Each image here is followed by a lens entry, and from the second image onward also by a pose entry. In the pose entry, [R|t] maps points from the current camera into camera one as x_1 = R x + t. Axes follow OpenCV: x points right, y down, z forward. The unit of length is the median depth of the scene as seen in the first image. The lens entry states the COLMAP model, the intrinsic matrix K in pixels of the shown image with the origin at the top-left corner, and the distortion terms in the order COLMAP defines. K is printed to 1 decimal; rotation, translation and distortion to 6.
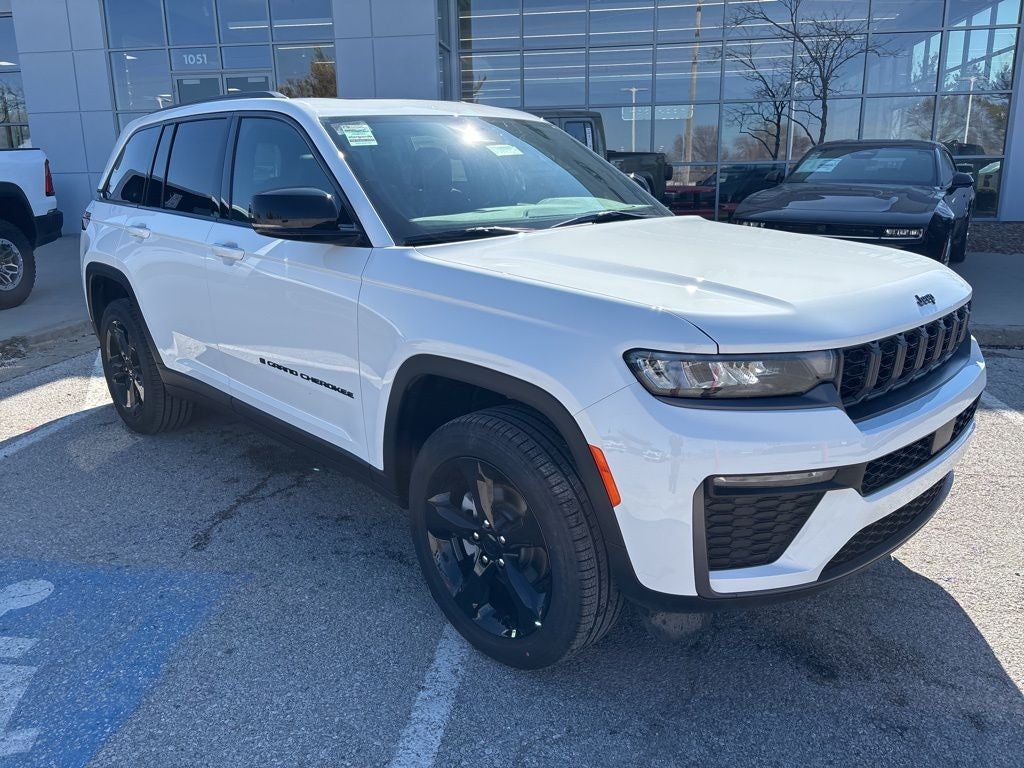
lens RADIAL K [[775.6, 0, 508.4], [0, 775.6, 383.5], [0, 0, 1]] dist [0.044841, -0.050646]
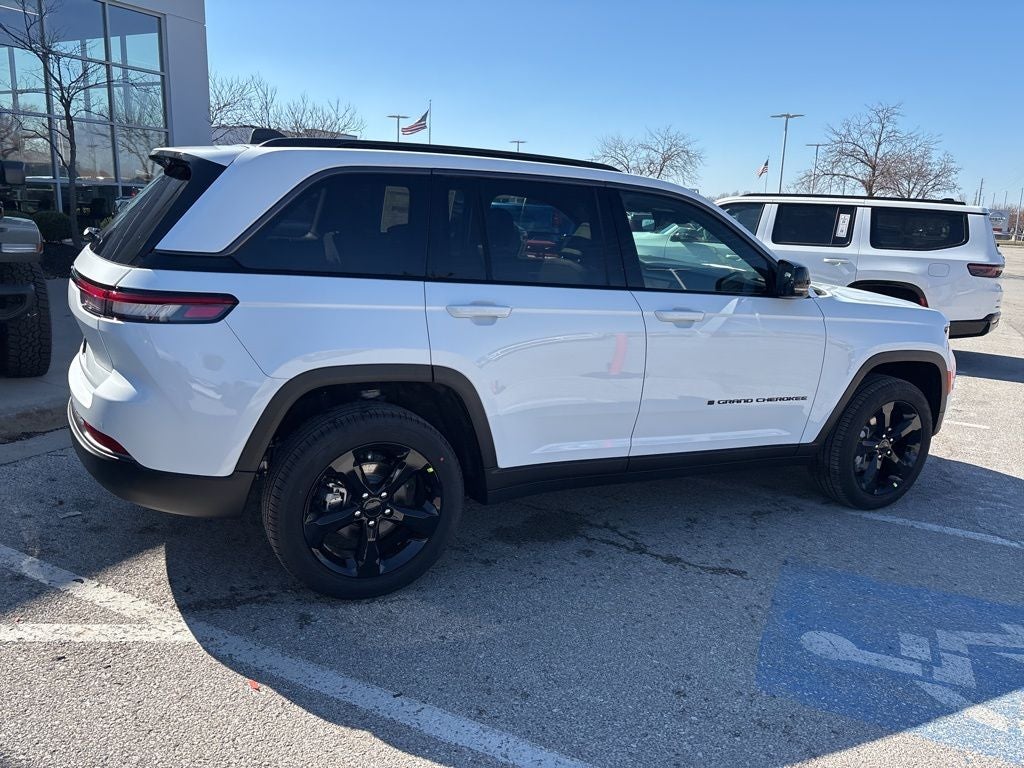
lens RADIAL K [[768.4, 0, 511.6], [0, 768.4, 378.1], [0, 0, 1]] dist [0.043909, -0.050578]
pose [[0.293572, -0.181004, 0.938644, -1.634702], [0.194452, 0.972688, 0.126752, -0.298066], [-0.935951, 0.145311, 0.320751, 0.986367]]
